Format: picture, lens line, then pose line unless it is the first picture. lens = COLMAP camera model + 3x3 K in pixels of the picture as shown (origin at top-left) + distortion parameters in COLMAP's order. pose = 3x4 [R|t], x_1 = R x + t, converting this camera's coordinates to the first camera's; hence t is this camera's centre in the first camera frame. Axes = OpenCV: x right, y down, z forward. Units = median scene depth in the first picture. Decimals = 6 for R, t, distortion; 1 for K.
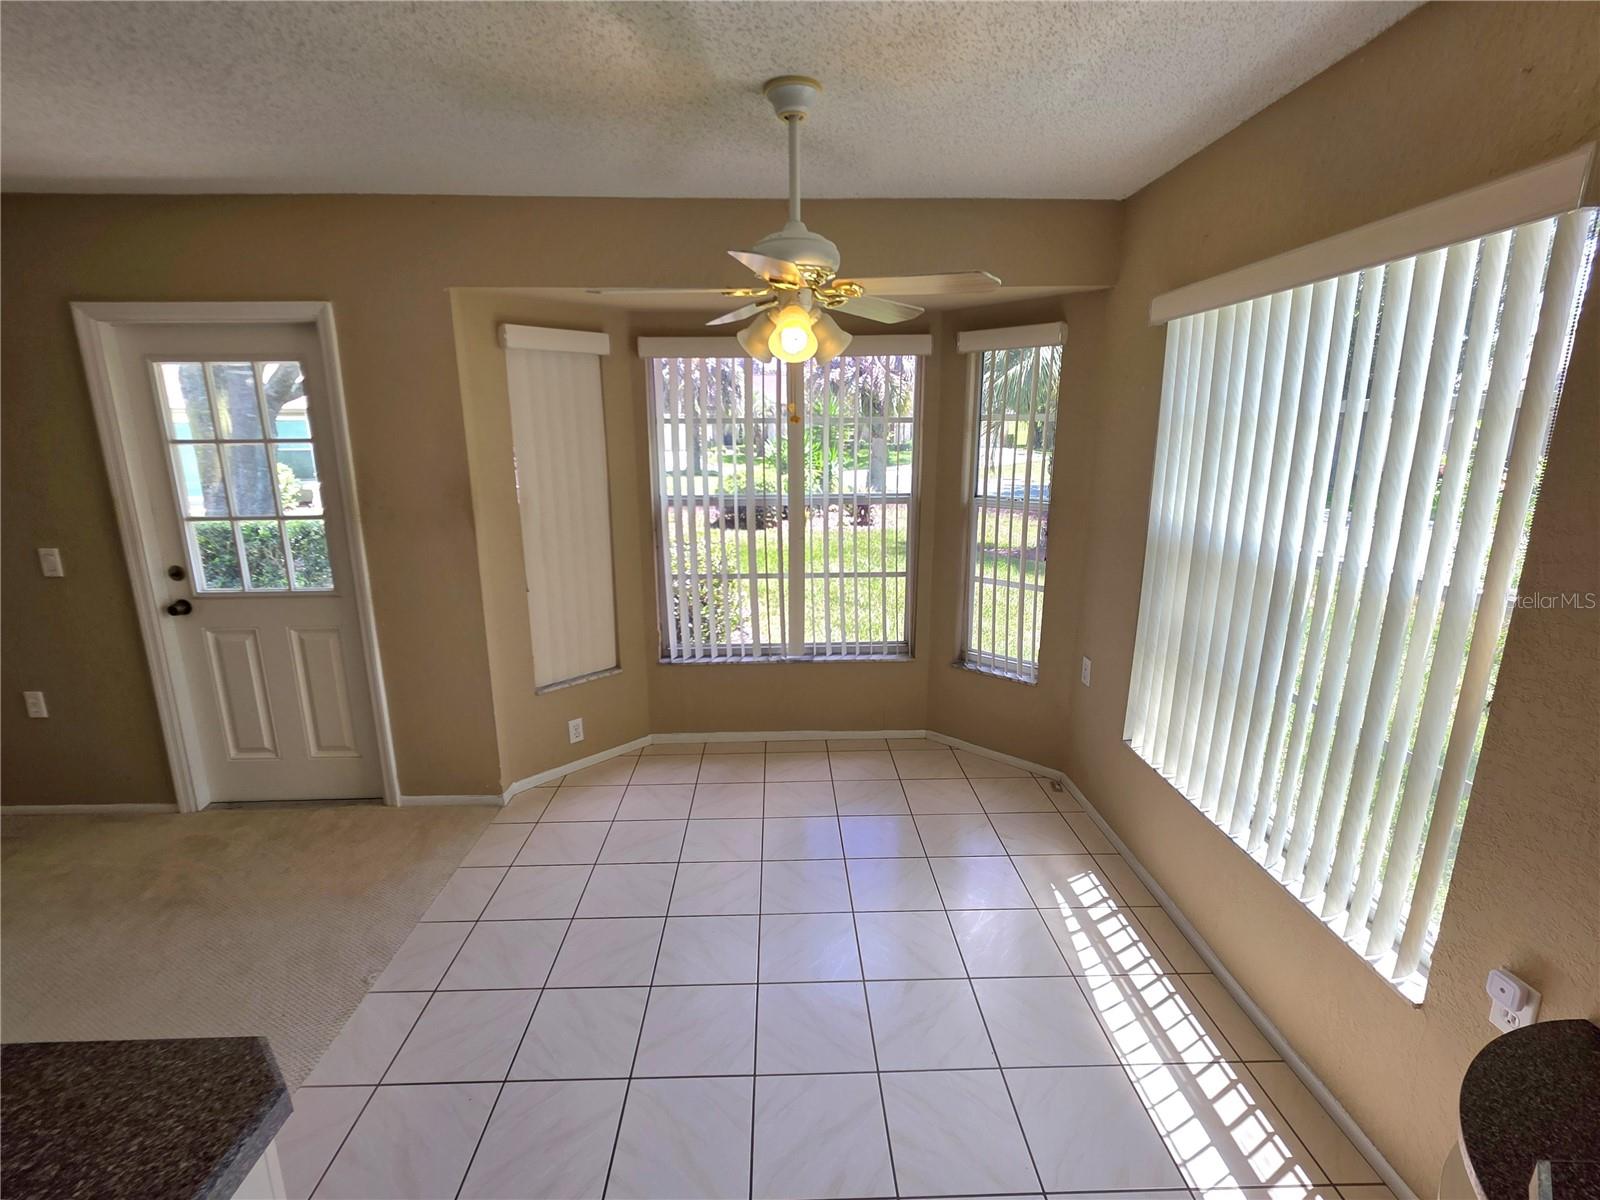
lens RADIAL K [[732.1, 0, 789.0], [0, 732.1, 599.9], [0, 0, 1]] dist [0.002455, 0.000889]
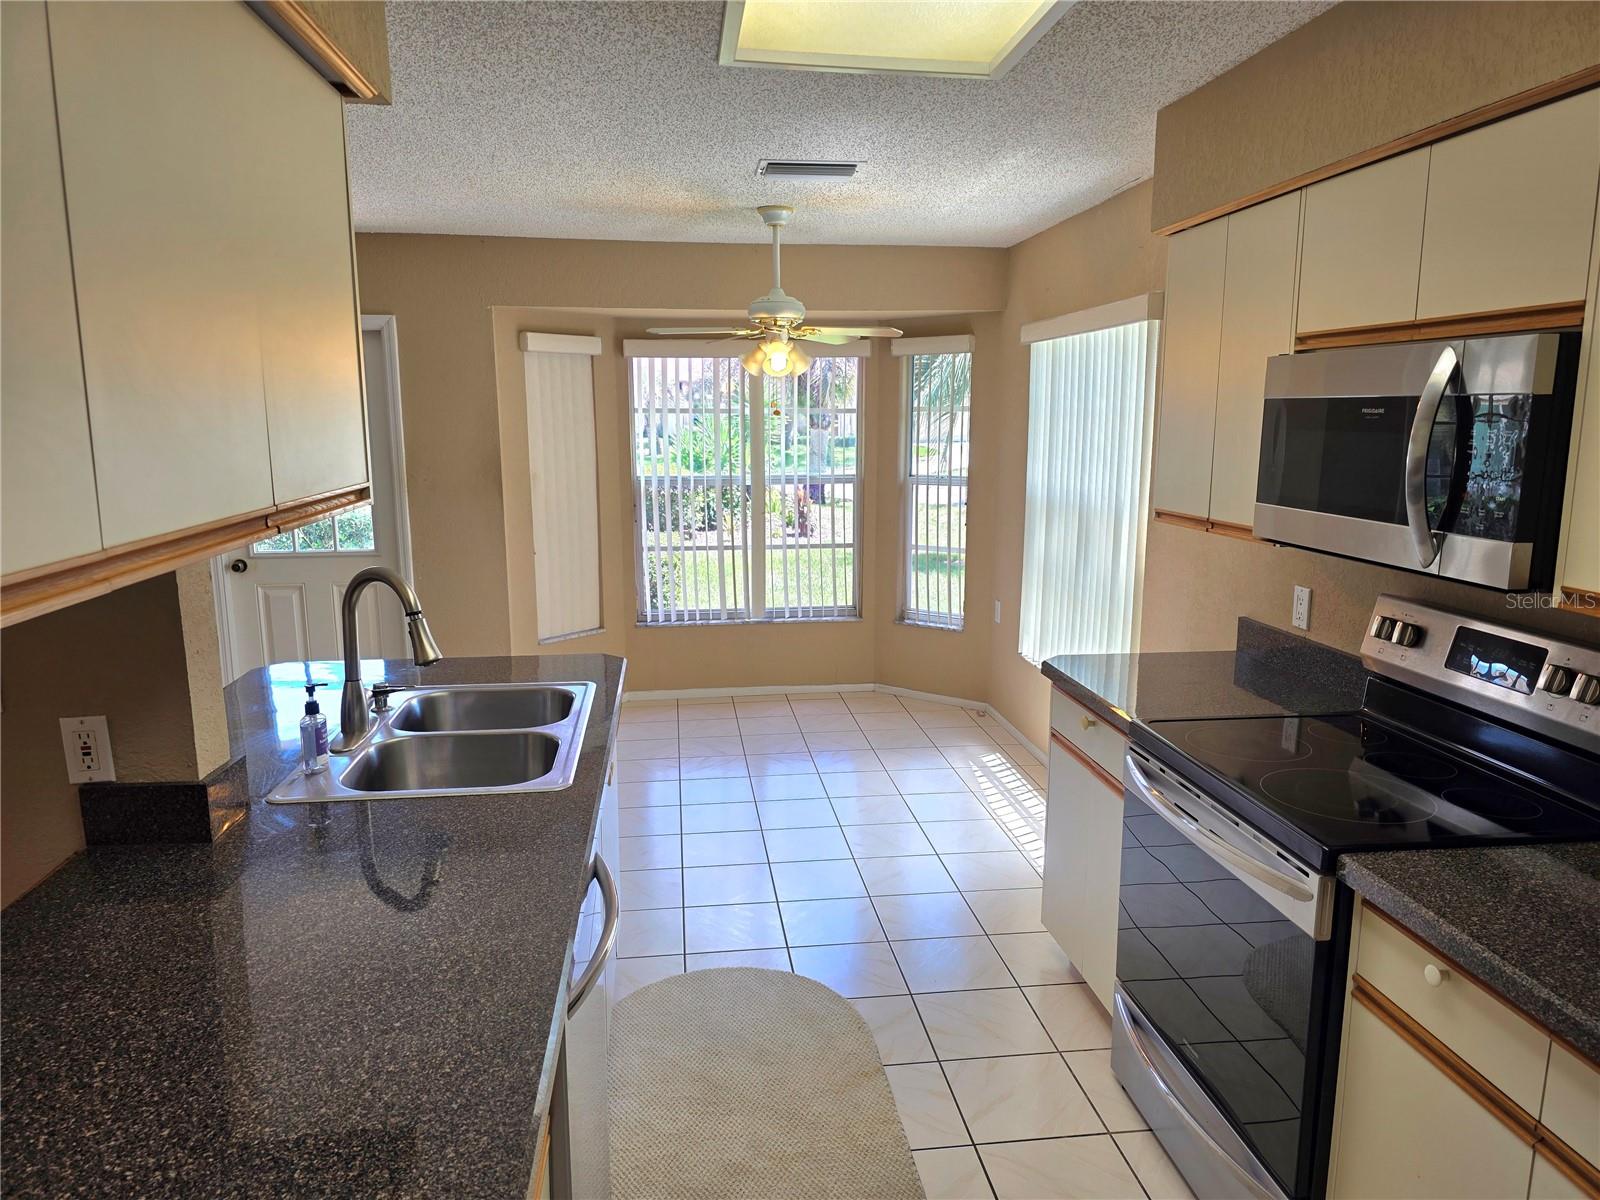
lens RADIAL K [[1062.6, 0, 794.4], [0, 1062.6, 612.2], [0, 0, 1]] dist [0.060923, -0.050668]
pose [[0.994651, -0.014683, 0.102241, -0.110752], [0.019884, 0.998549, -0.050038, 0.163701], [-0.101358, 0.051803, 0.993500, -0.686920]]
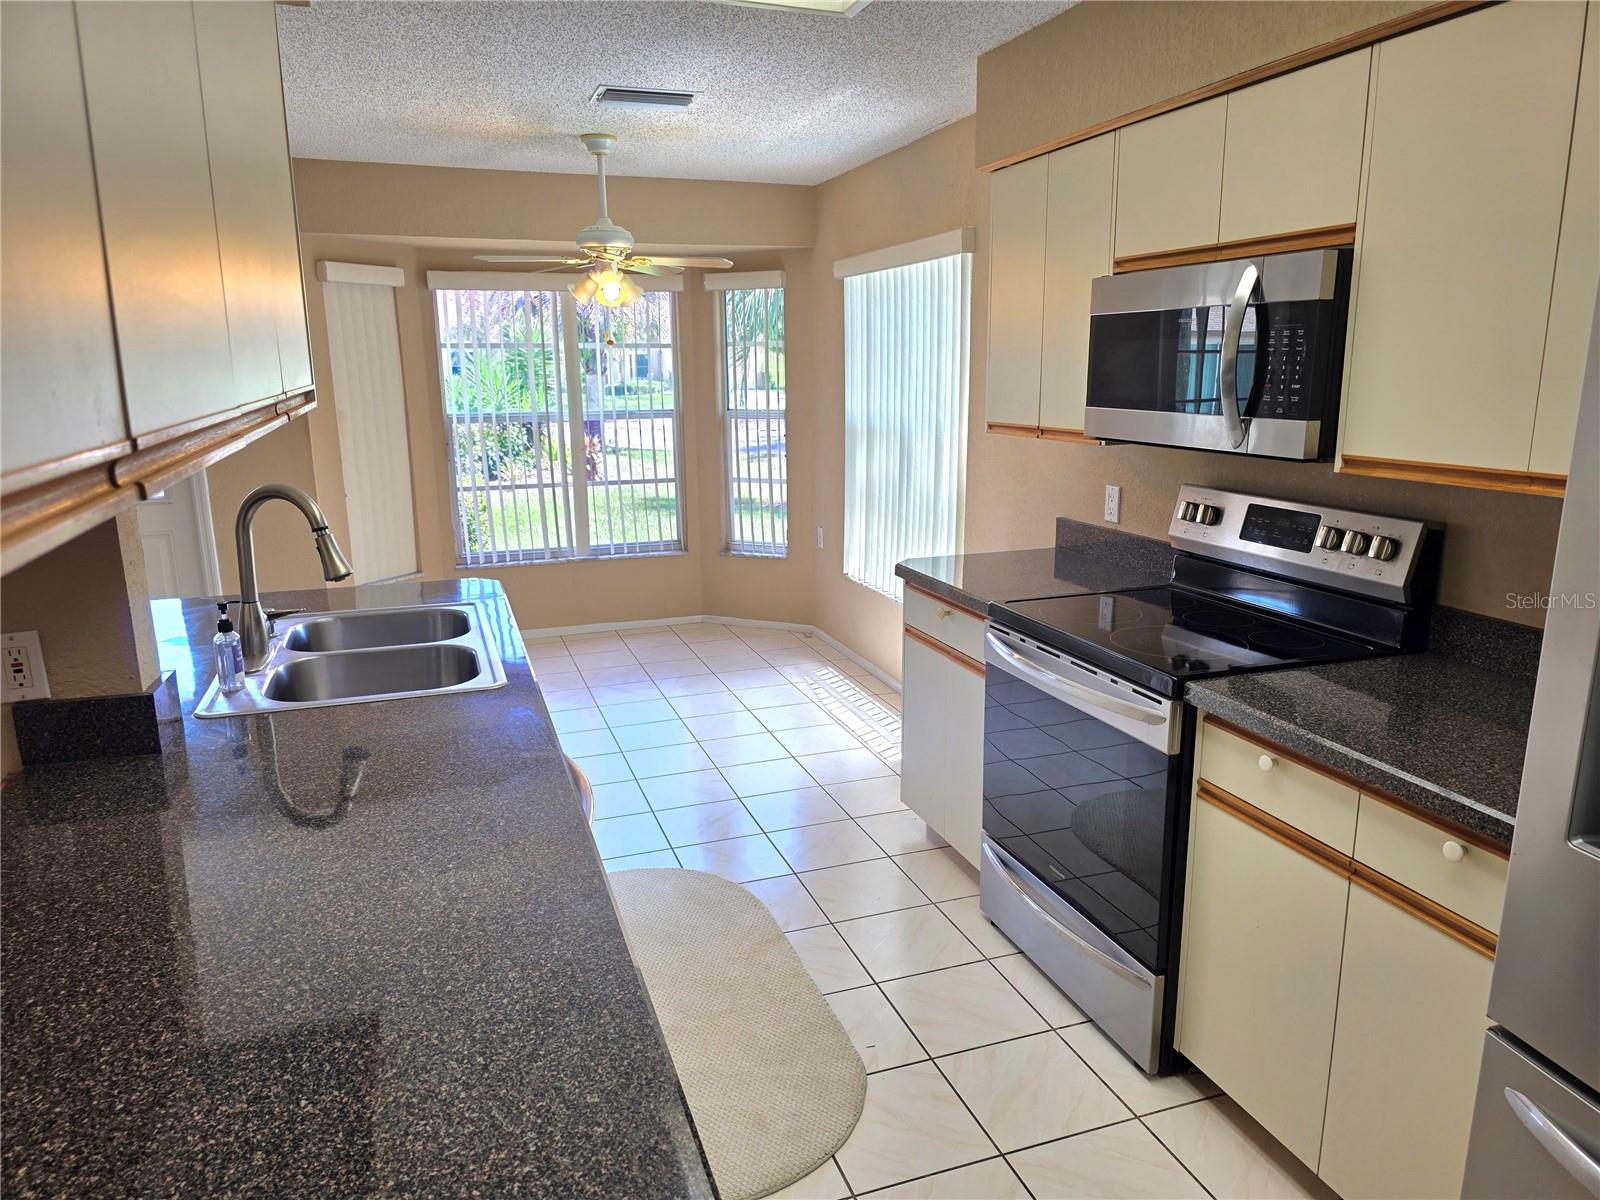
lens RADIAL K [[1061.3, 0, 800.0], [0, 1061.3, 600.0], [0, 0, 1]] dist [0.064526, -0.064693]
pose [[0.950263, -0.072070, 0.302995, -0.192495], [0.076787, 0.997041, -0.003666, 0.192959], [-0.301834, 0.026750, 0.952985, -0.720894]]
